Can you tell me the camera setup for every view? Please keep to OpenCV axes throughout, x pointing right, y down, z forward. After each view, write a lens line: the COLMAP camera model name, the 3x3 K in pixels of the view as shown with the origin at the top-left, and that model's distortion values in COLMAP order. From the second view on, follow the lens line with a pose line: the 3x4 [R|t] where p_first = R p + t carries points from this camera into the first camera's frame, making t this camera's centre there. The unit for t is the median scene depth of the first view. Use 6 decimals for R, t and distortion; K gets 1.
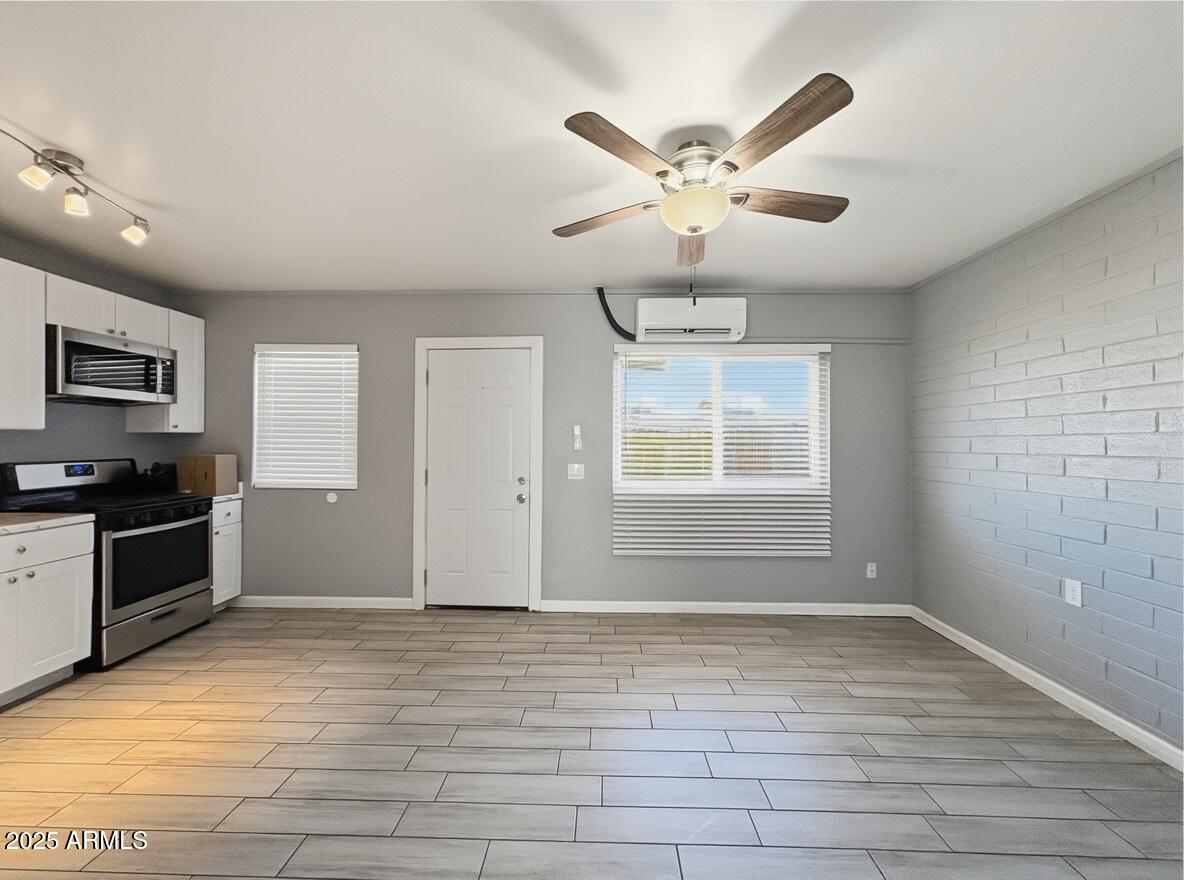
lens RADIAL K [[475.5, 0, 591.2], [0, 475.5, 436.7], [0, 0, 1]] dist [0.000548, 0.000161]
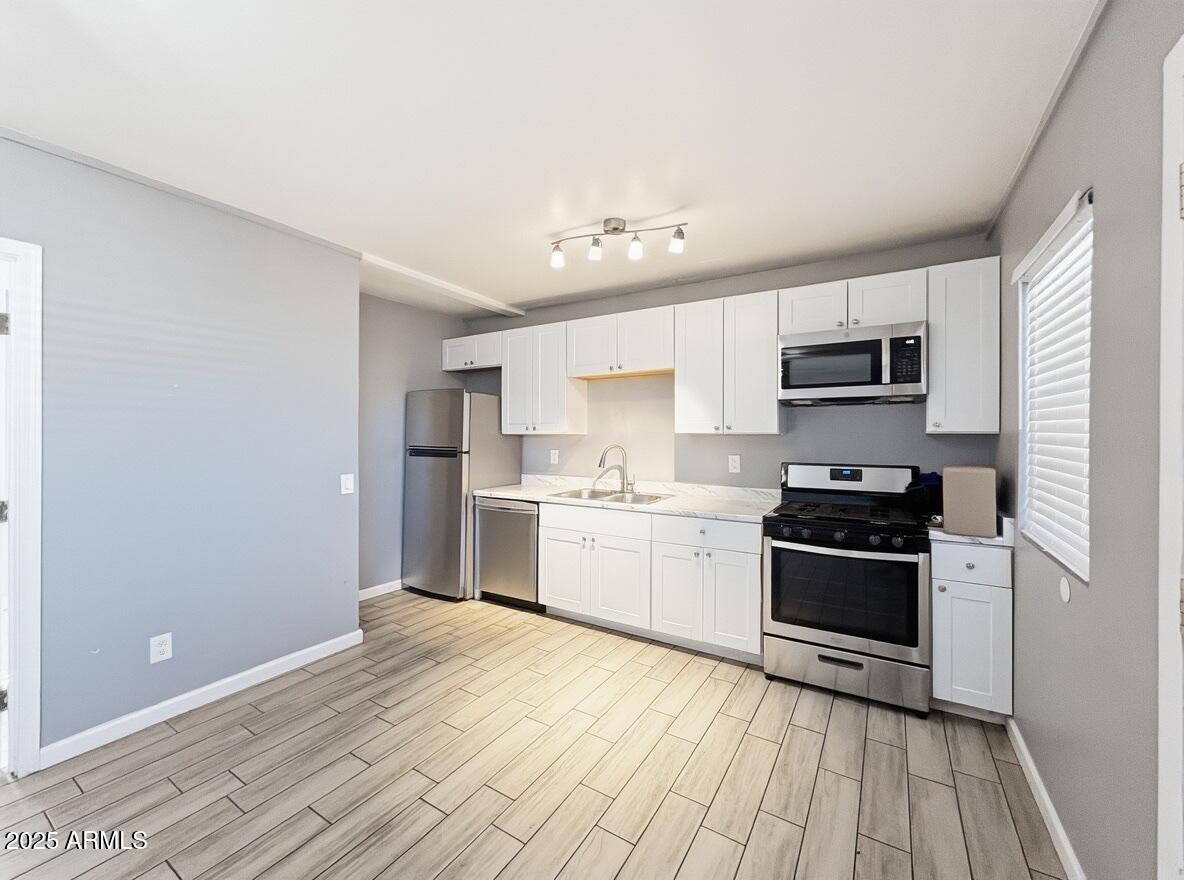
lens RADIAL K [[475.5, 0, 591.2], [0, 475.5, 436.7], [0, 0, 1]] dist [0.000548, 0.000161]
pose [[-0.502968, -0.004045, -0.864296, 0.013597], [0.007606, 0.999930, -0.009106, -0.001469], [0.864272, -0.011154, -0.502902, 1.095657]]
